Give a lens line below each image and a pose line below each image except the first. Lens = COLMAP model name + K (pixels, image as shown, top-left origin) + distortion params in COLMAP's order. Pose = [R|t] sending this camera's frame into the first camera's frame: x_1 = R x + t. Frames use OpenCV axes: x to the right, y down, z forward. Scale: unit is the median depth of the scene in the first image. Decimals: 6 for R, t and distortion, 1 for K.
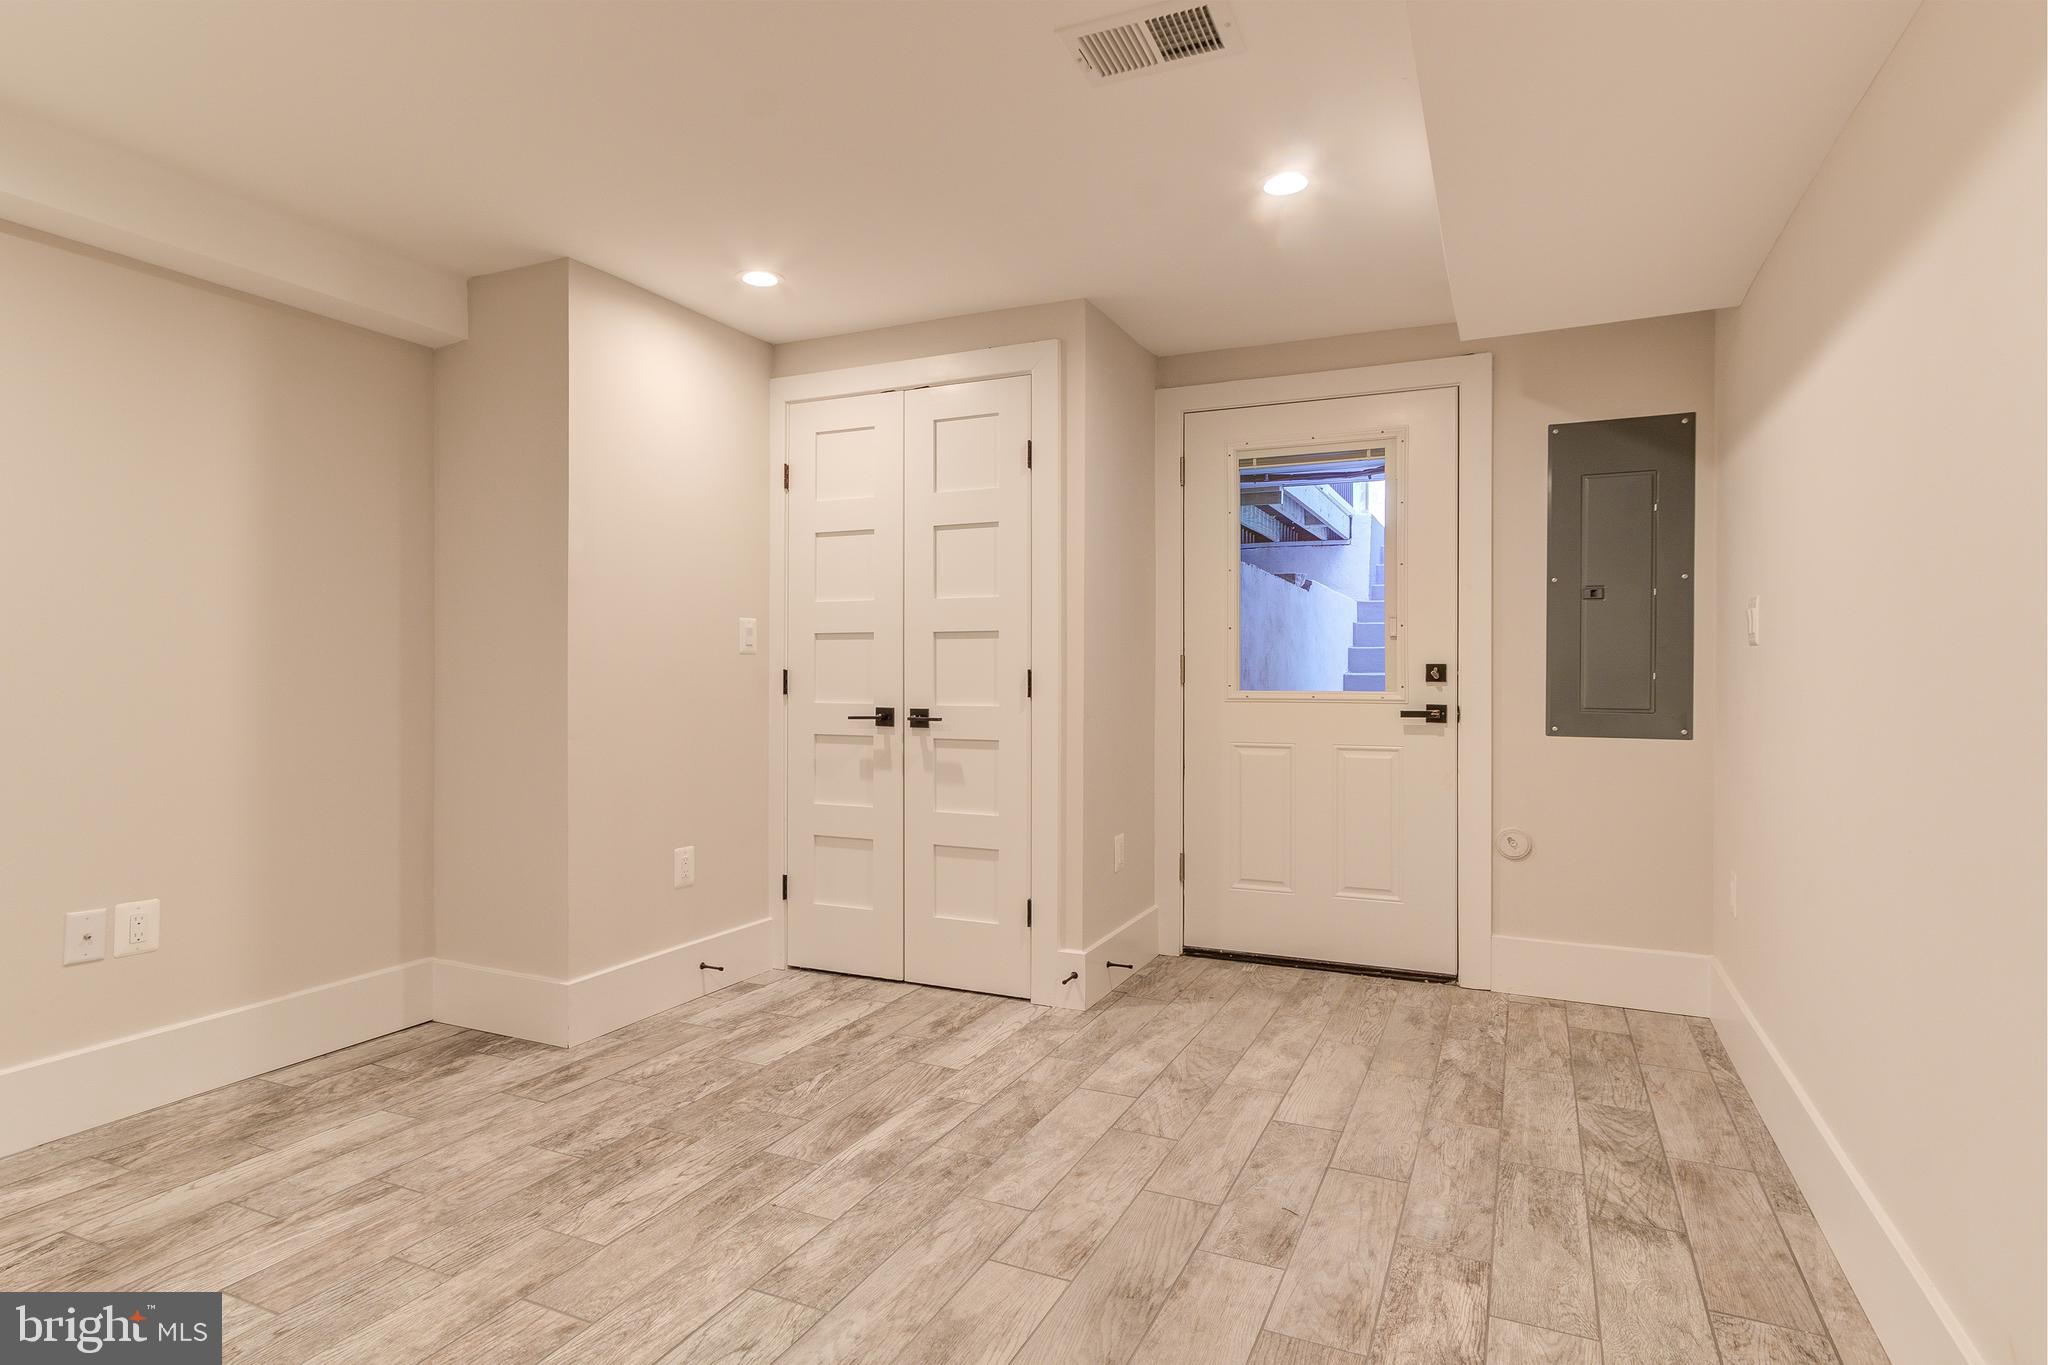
lens RADIAL K [[1114.9, 0, 1018.1], [0, 1114.9, 671.4], [0, 0, 1]] dist [0.001369, -0.002556]
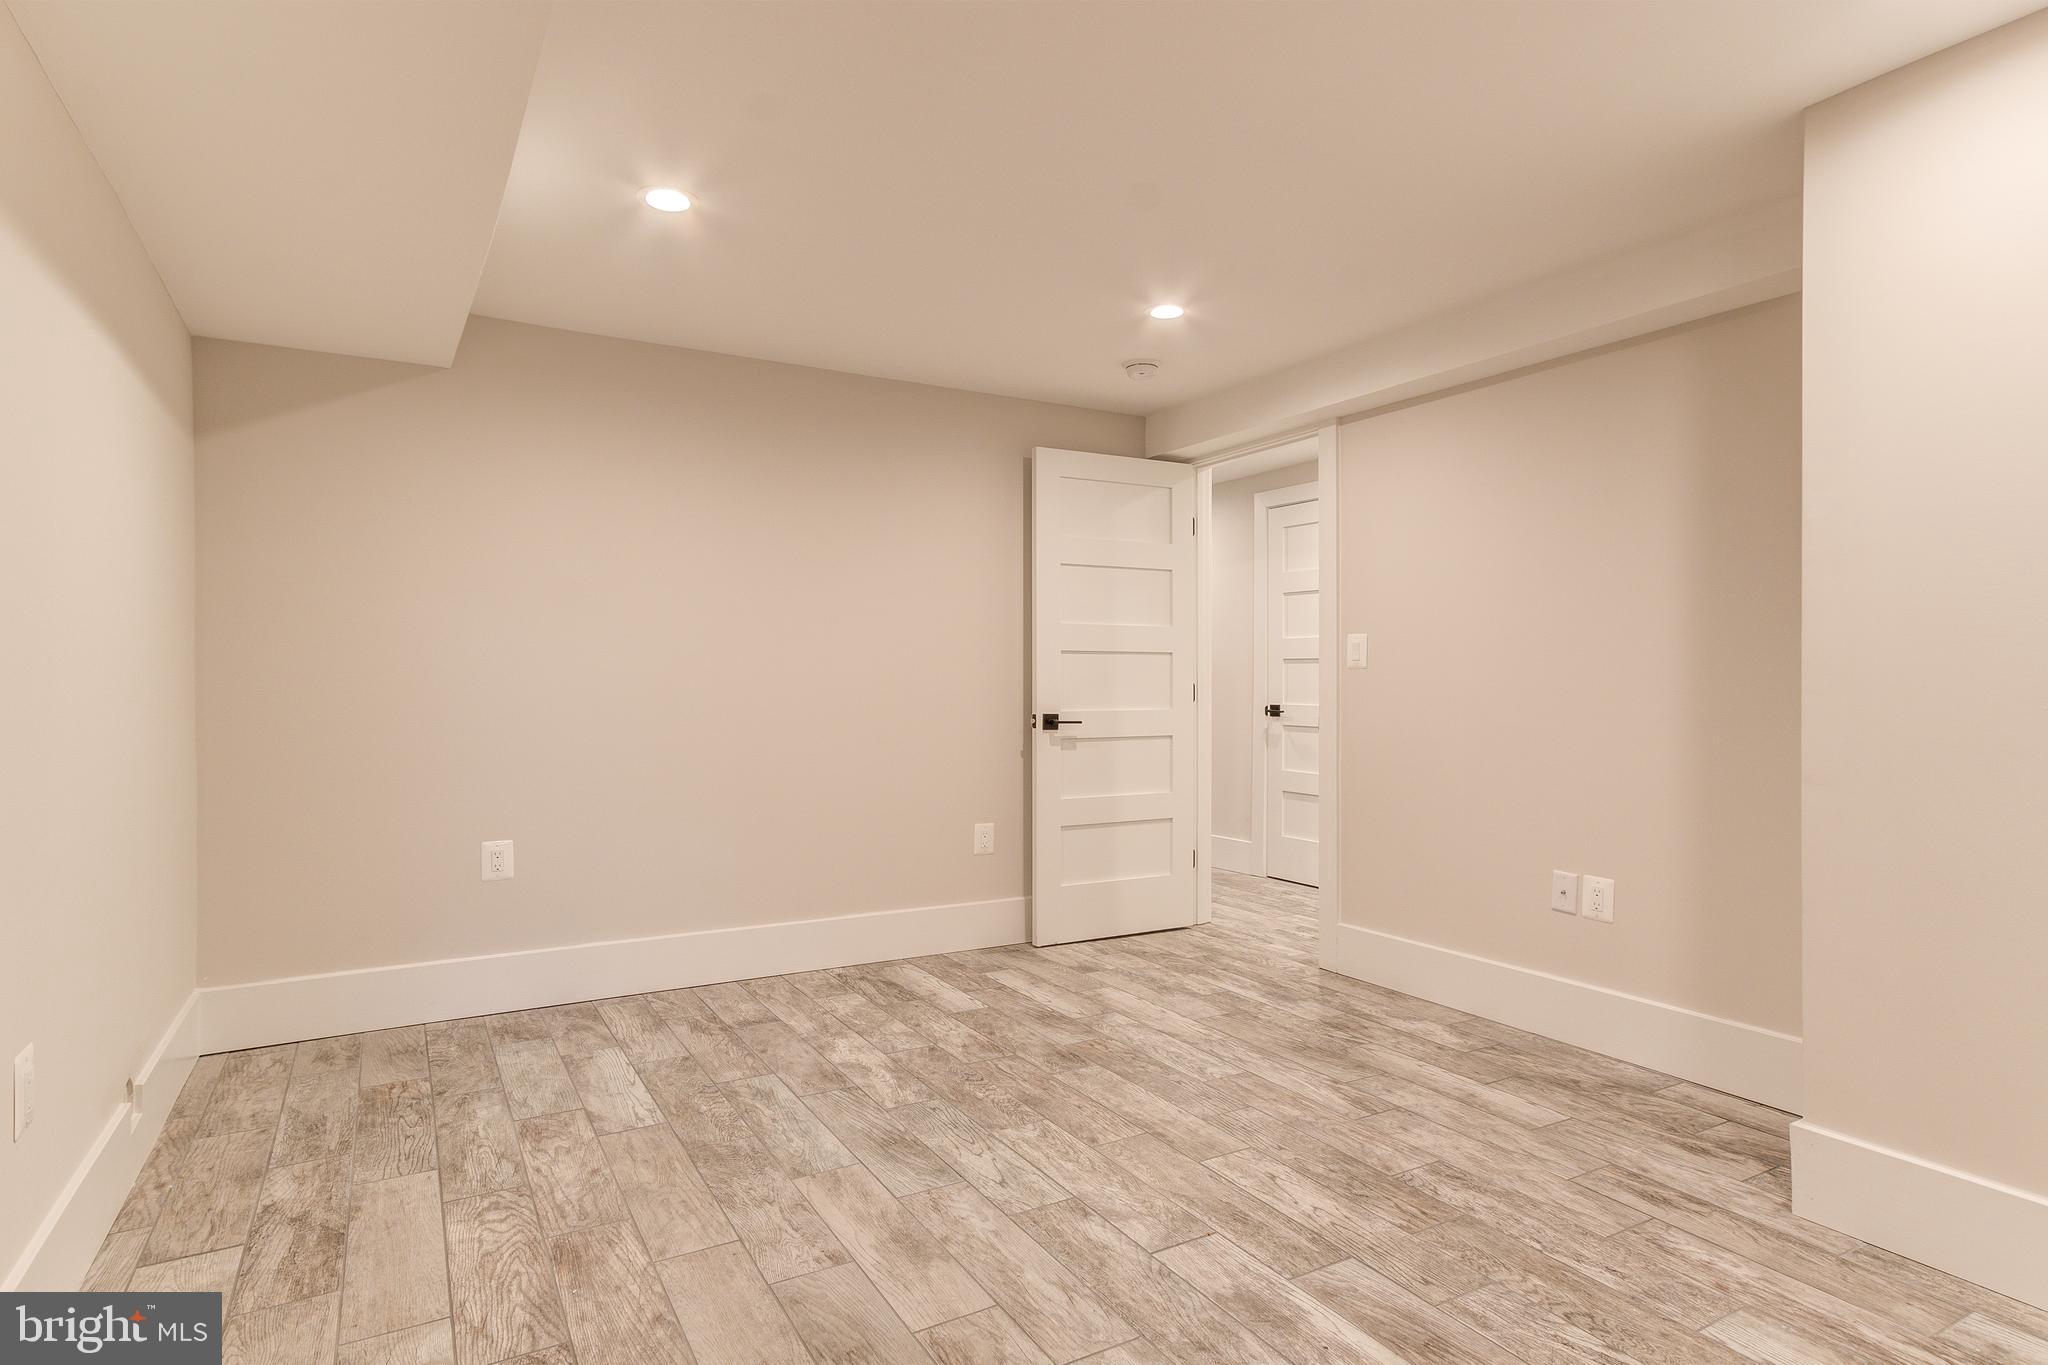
lens RADIAL K [[1114.9, 0, 1017.4], [0, 1114.9, 685.5], [0, 0, 1]] dist [0.001369, -0.002556]
pose [[-0.575817, 0.003334, -0.817572, 0.593561], [-0.009796, 0.999892, 0.010977, -0.008973], [0.817520, 0.014329, -0.575722, 1.249816]]
